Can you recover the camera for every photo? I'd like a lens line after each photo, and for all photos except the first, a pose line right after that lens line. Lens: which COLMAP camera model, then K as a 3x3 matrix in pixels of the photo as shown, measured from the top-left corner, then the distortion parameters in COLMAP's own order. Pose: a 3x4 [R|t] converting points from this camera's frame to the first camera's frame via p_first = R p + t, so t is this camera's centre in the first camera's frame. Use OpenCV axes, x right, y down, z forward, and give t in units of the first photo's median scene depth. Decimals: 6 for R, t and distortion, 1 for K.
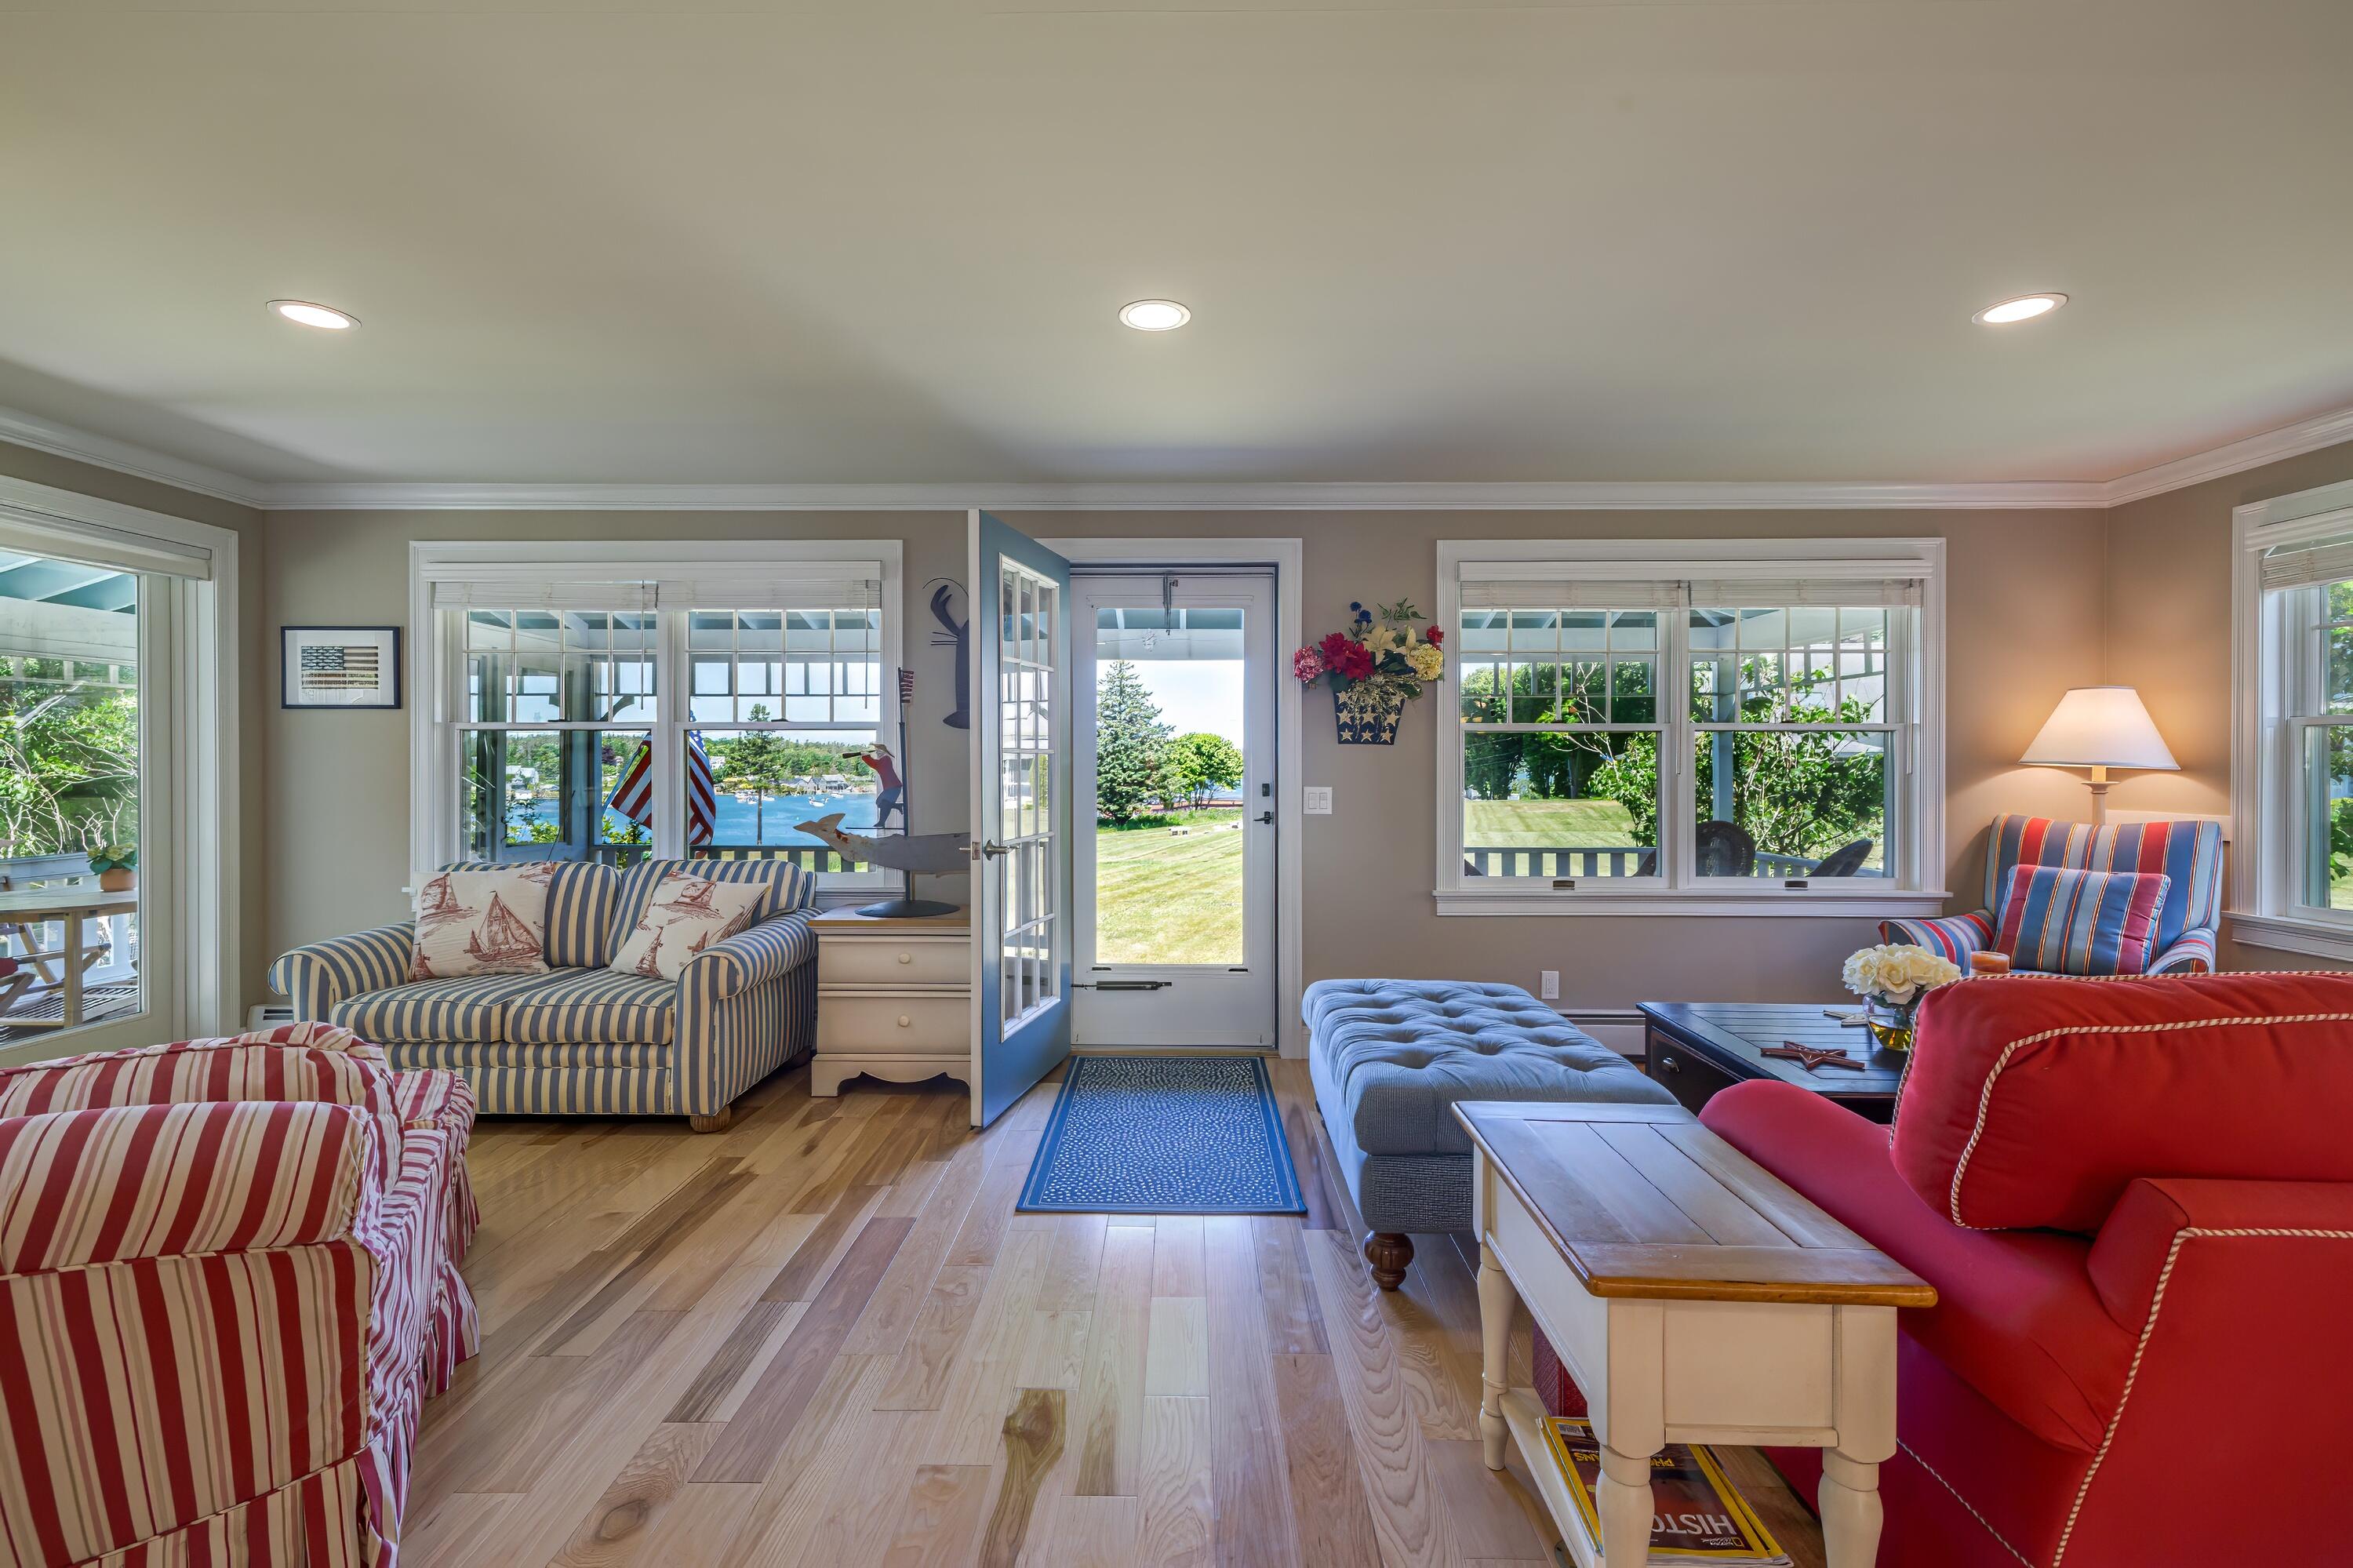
lens RADIAL K [[1032.6, 0, 1162.2], [0, 1032.6, 773.3], [0, 0, 1]] dist [-0.000143, -0.000437]
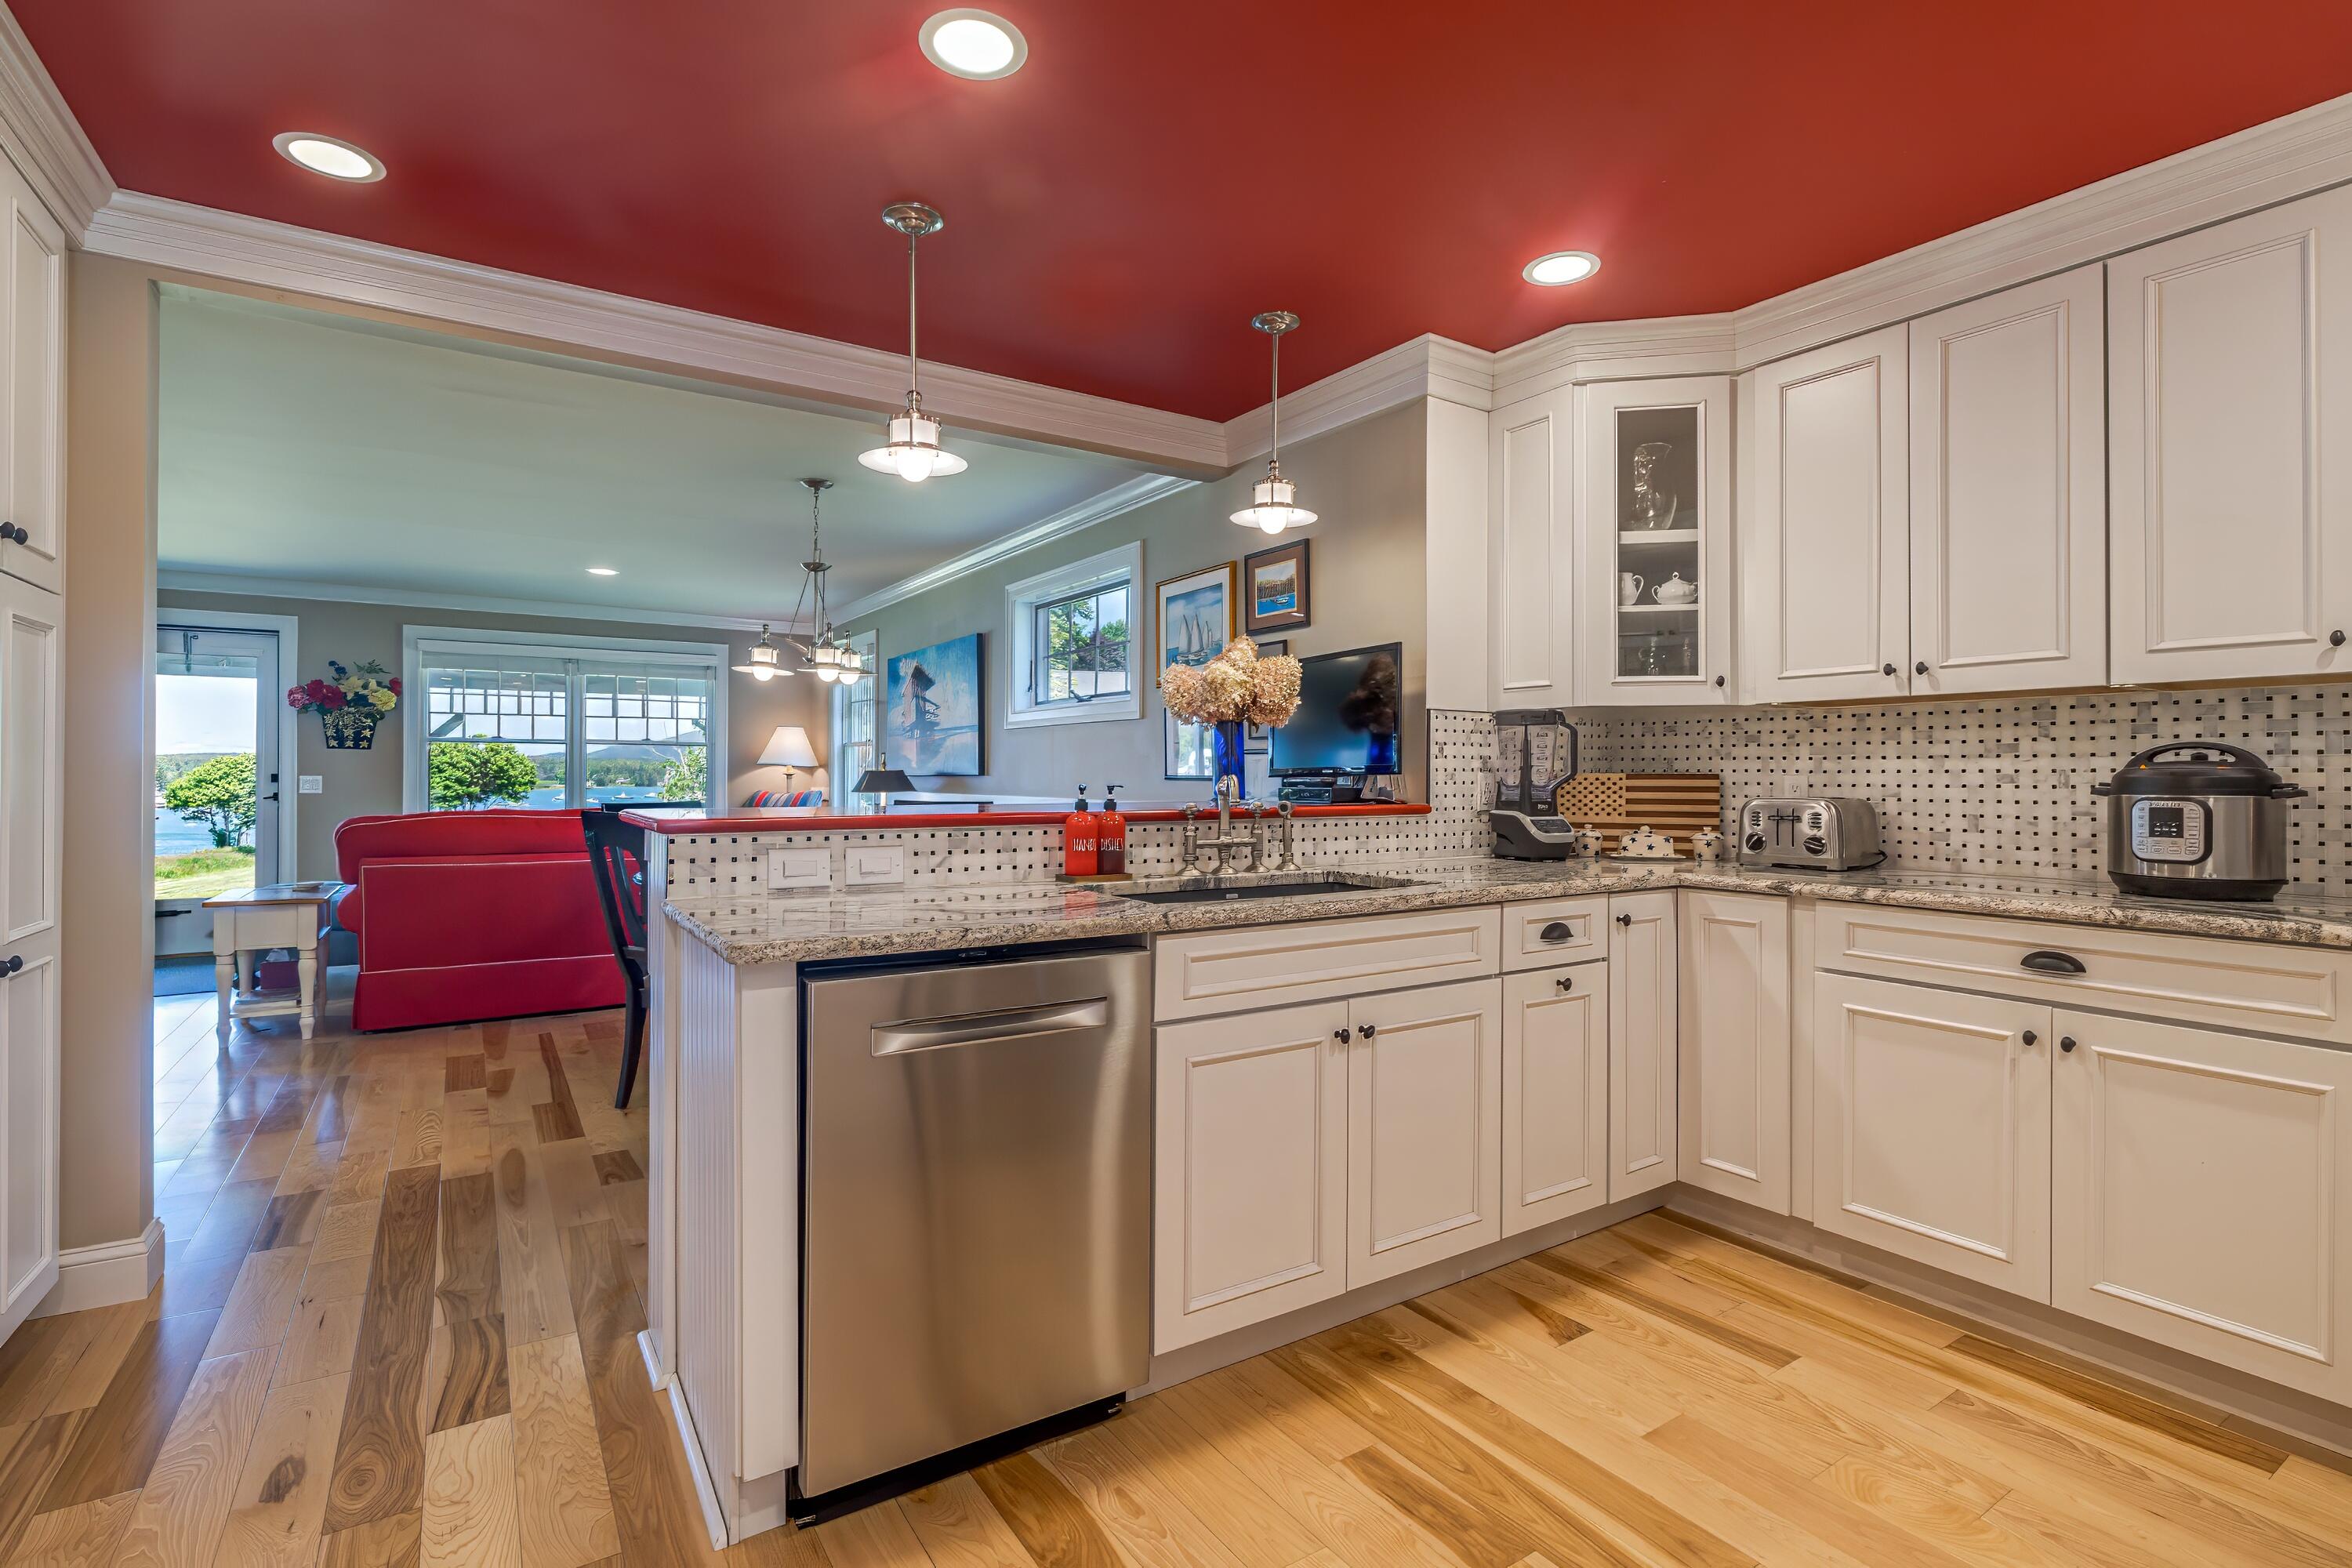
lens RADIAL K [[1131.5, 0, 1192.6], [0, 1131.5, 773.4], [0, 0, 1]] dist [-0.002781, 0.000315]
pose [[0.827983, -0.001474, 0.560751, 0.299299], [0.005705, 0.999967, -0.005796, 0.027211], [-0.560724, 0.007998, 0.827964, -1.177238]]
